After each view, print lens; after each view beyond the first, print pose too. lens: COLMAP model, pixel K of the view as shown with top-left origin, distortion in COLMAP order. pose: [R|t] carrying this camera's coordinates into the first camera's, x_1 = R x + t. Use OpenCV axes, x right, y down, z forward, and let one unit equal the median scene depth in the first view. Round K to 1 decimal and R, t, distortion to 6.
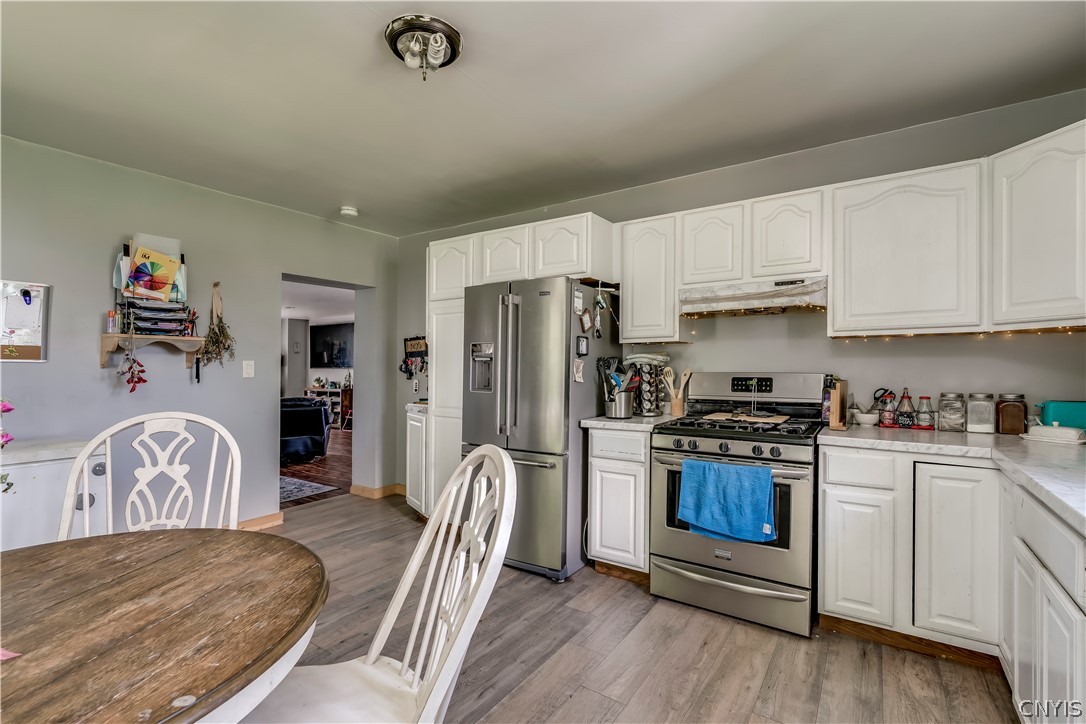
lens RADIAL K [[496.5, 0, 540.8], [0, 496.5, 357.5], [0, 0, 1]] dist [-0.005967, -0.000010]
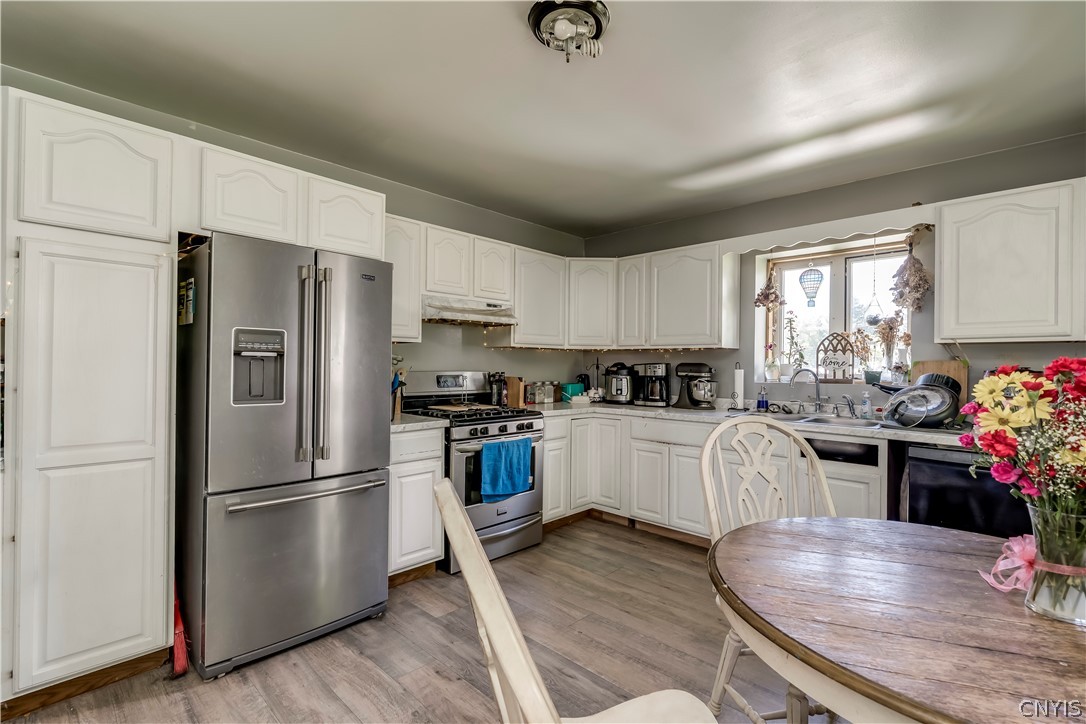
lens RADIAL K [[496.5, 0, 544.6], [0, 496.5, 367.7], [0, 0, 1]] dist [-0.005967, -0.000010]
pose [[0.159100, 0.000751, 0.987262, -0.857232], [-0.021310, 0.999769, 0.002674, 0.014677], [-0.987032, -0.021464, 0.159079, 0.657008]]
